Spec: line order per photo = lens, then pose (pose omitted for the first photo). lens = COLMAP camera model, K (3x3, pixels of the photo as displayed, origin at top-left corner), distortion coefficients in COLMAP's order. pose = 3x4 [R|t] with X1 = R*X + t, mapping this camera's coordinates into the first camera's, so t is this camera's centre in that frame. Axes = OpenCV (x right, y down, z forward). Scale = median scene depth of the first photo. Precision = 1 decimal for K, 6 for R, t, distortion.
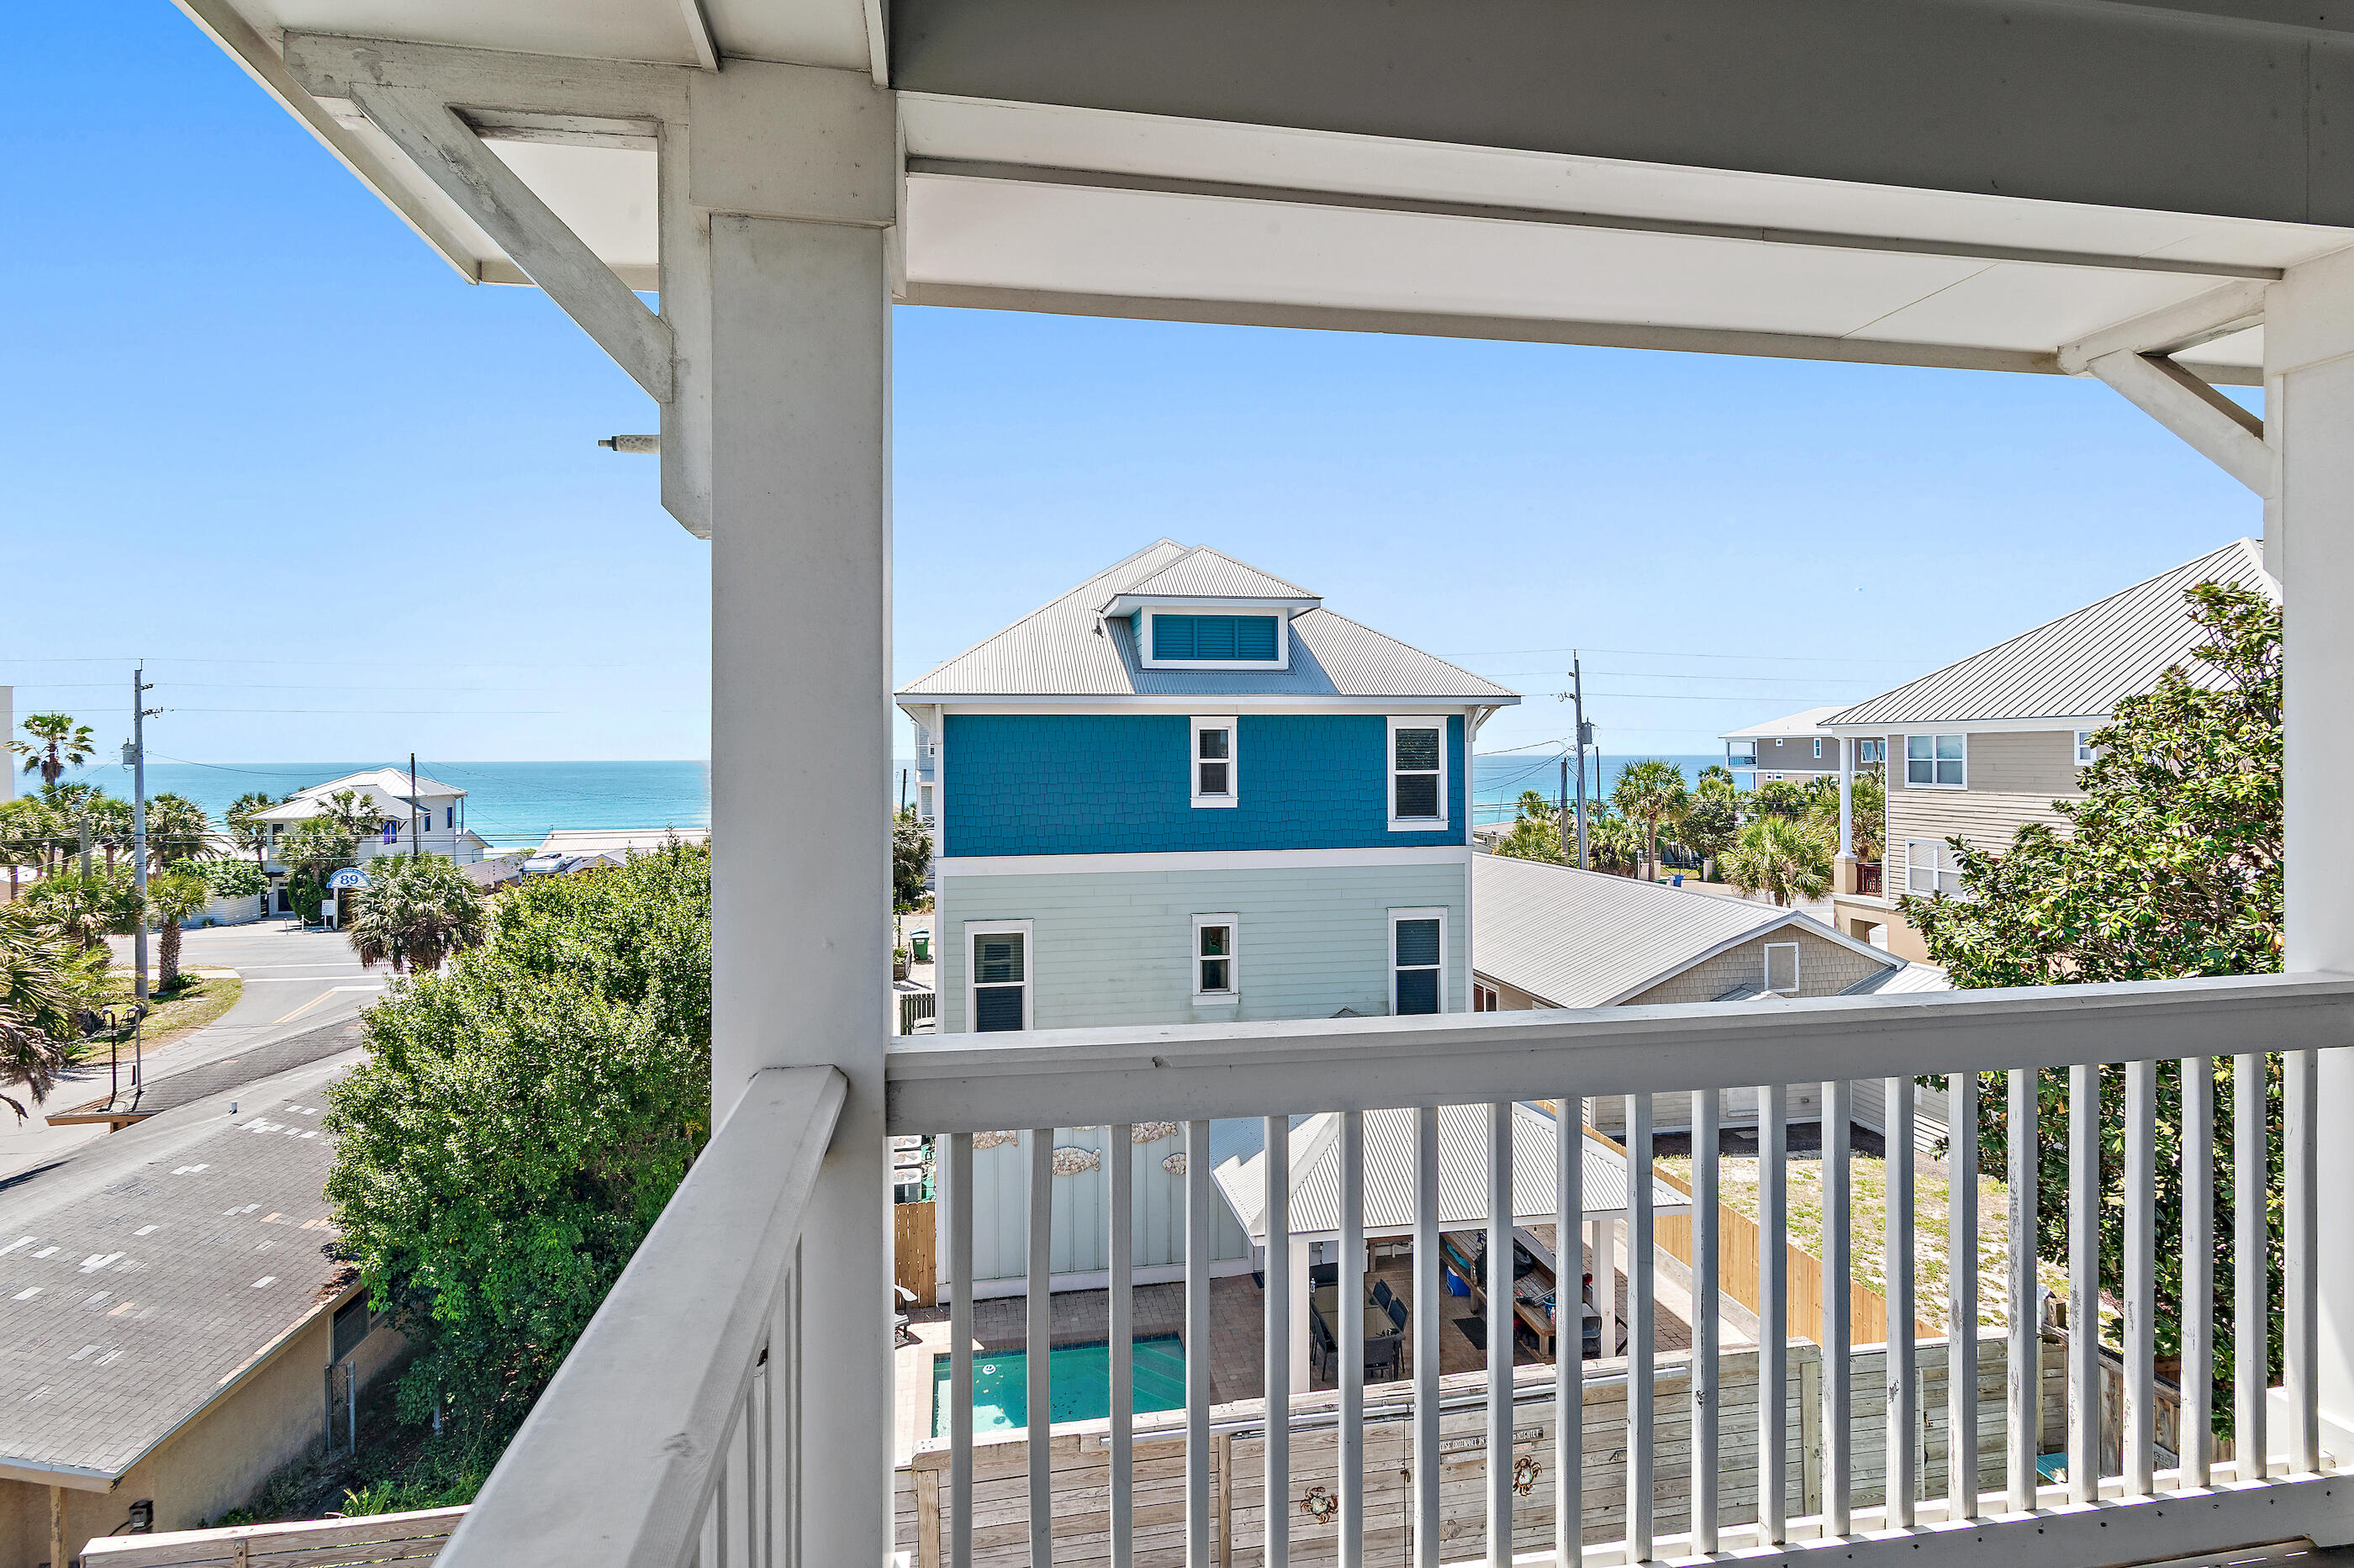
lens RADIAL K [[1163.2, 0, 983.9], [0, 1163.2, 738.1], [0, 0, 1]] dist [-0.001347, -0.000377]
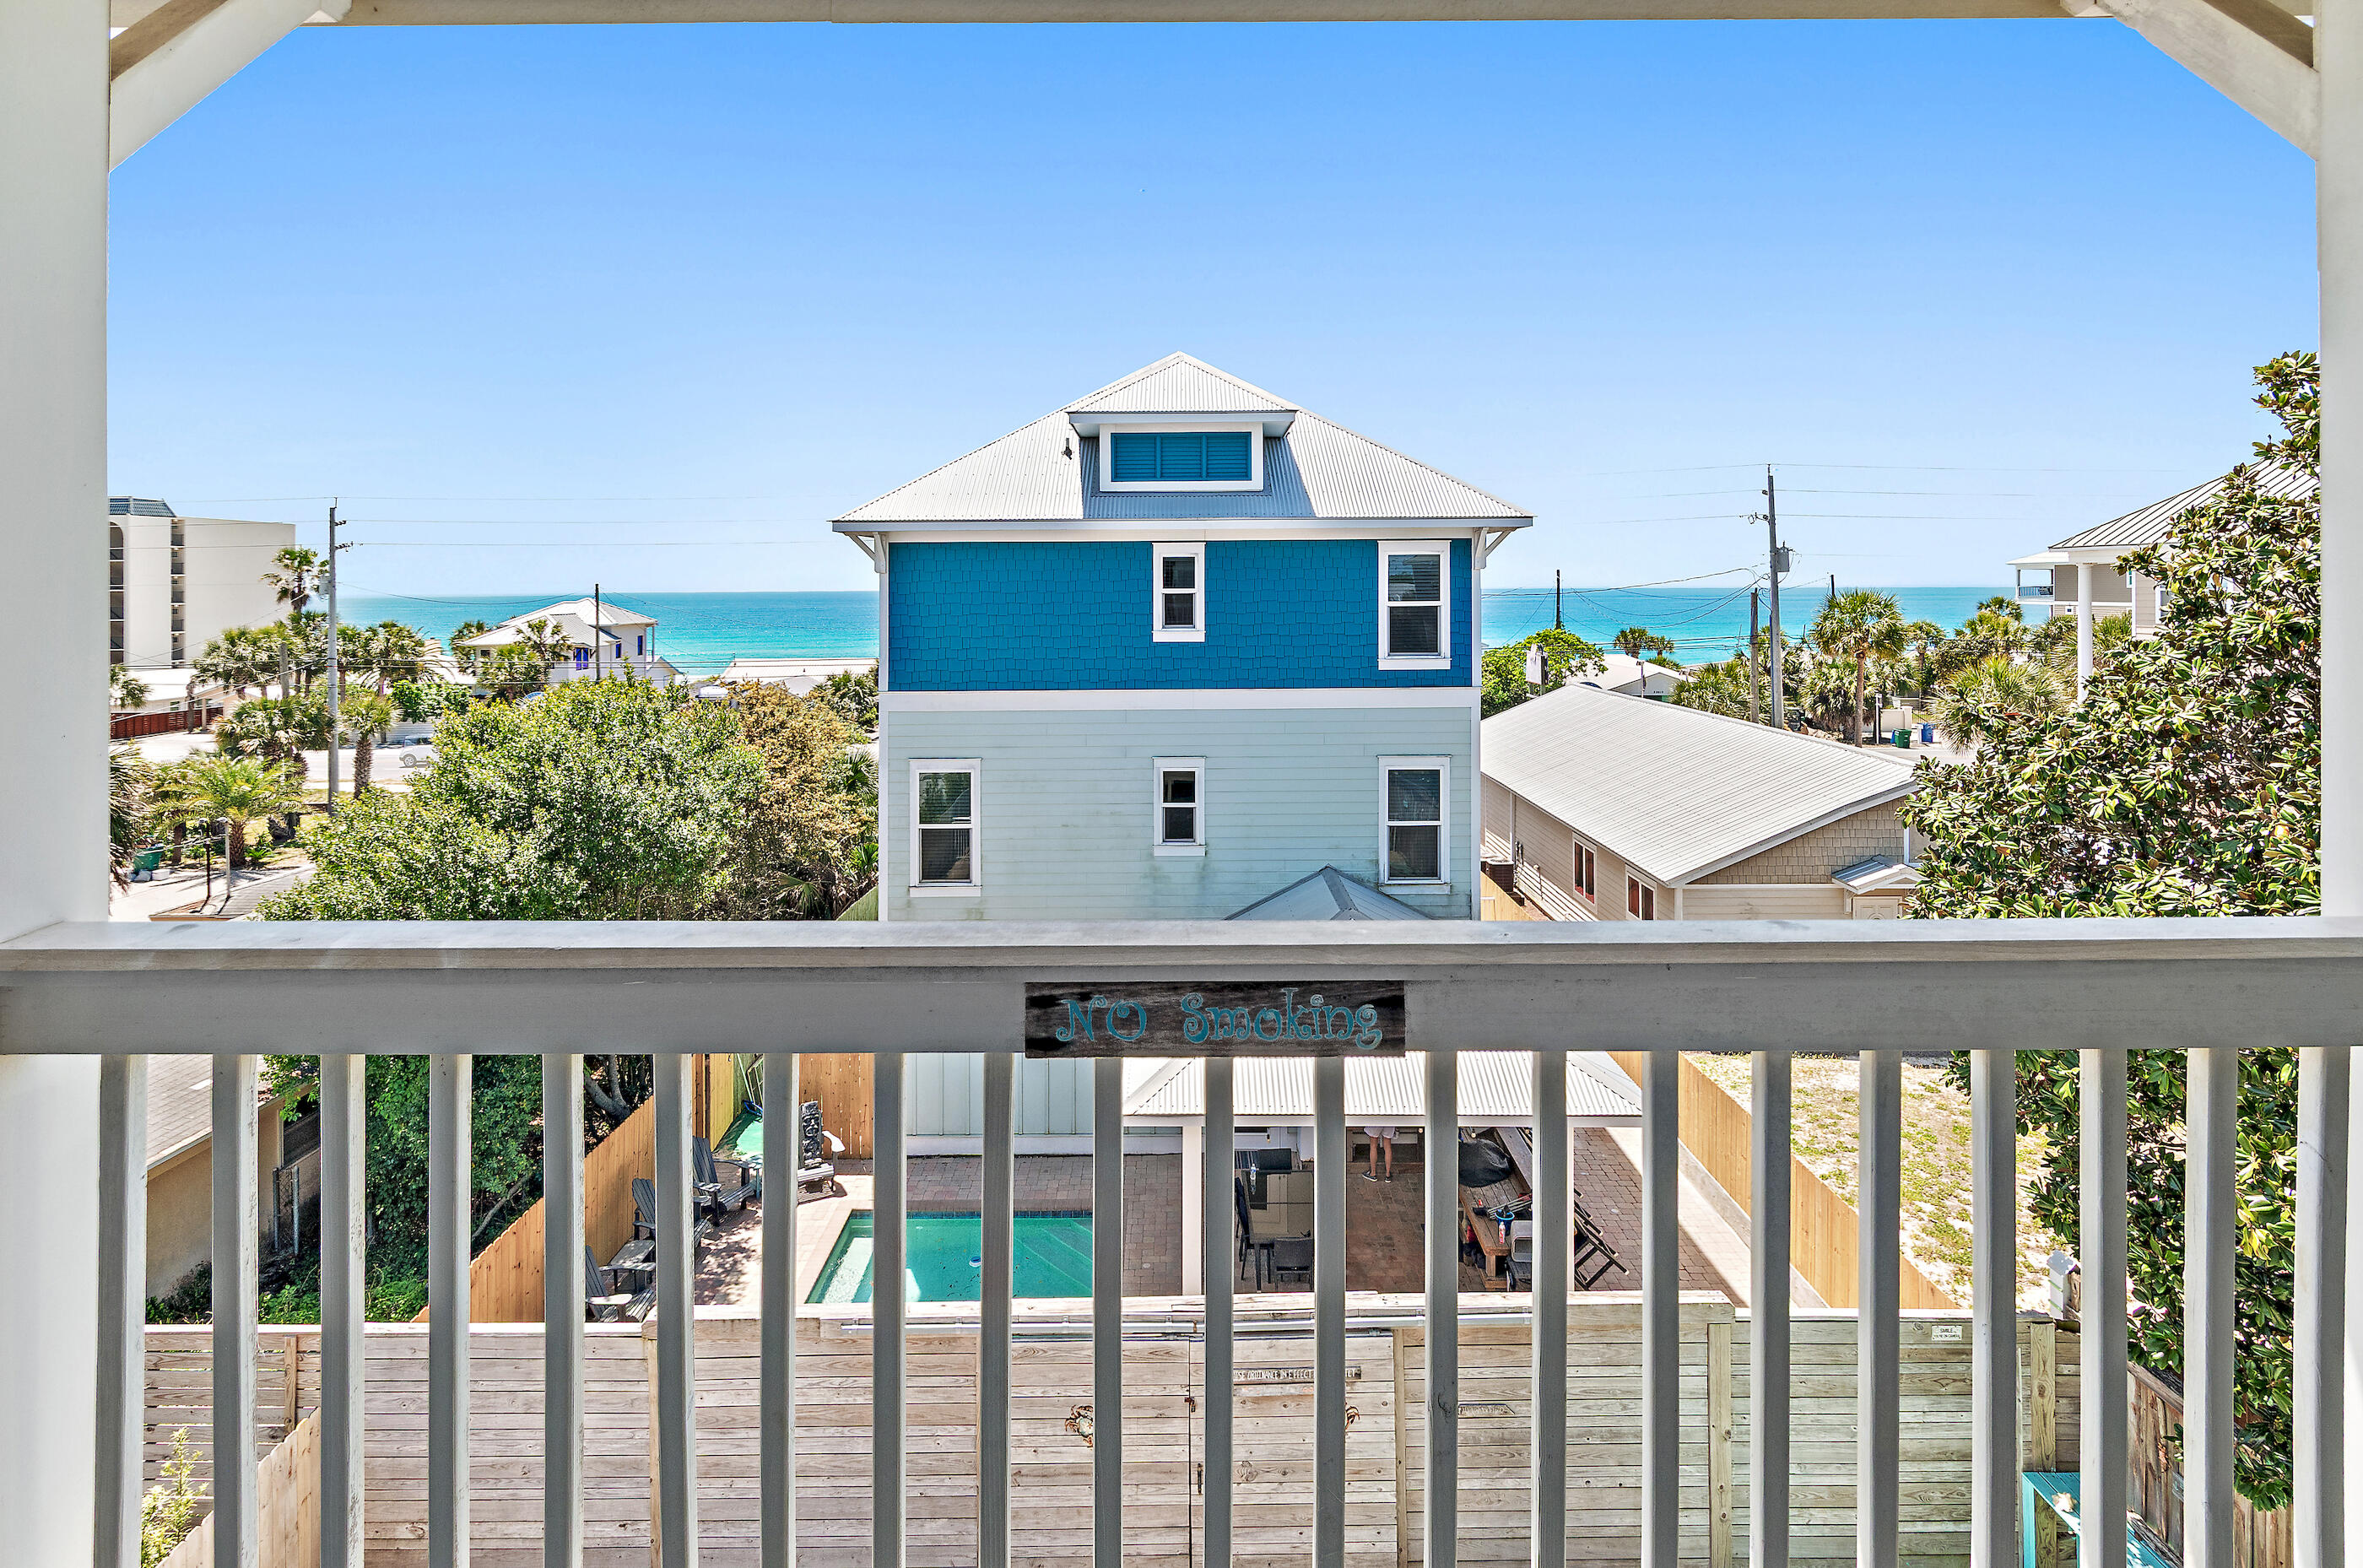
lens RADIAL K [[1167.7, 0, 1141.0], [0, 1167.7, 569.5], [0, 0, 1]] dist [-0.001347, -0.000377]
pose [[0.984864, -0.003061, -0.173301, 0.324021], [0.003162, 0.999995, 0.000312, 0.002365], [0.173299, -0.000855, 0.984869, 0.085010]]
